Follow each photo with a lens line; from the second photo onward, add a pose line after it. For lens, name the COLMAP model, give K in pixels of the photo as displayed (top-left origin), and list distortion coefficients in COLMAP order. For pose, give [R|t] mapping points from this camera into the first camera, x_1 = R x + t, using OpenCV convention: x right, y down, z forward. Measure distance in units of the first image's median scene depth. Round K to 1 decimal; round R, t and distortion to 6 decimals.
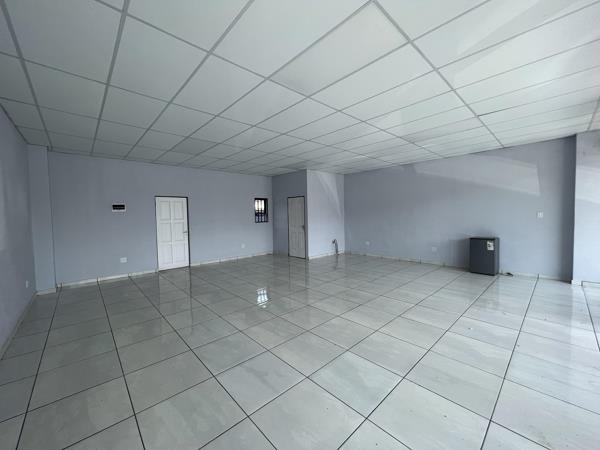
lens RADIAL K [[240.5, 0, 299.1], [0, 240.5, 224.5], [0, 0, 1]] dist [-0.002751, 0.000336]
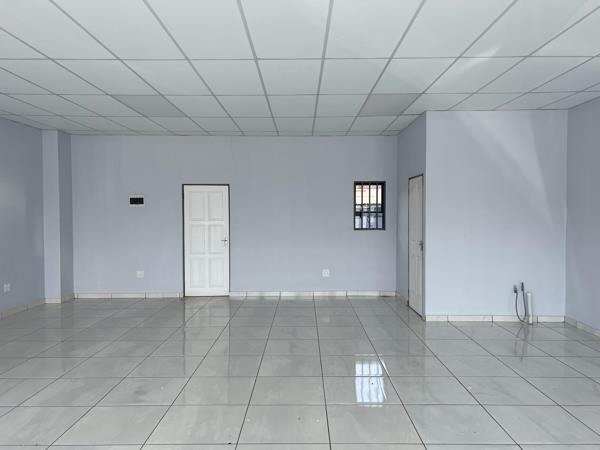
lens RADIAL K [[450.9, 0, 303.3], [0, 450.9, 224.6], [0, 0, 1]] dist [0.058448, -0.059919]
pose [[0.732608, 0.034335, -0.679784, 0.470800], [-0.041861, 0.999109, 0.005350, -0.024457], [0.679362, 0.024537, 0.733393, 0.279637]]
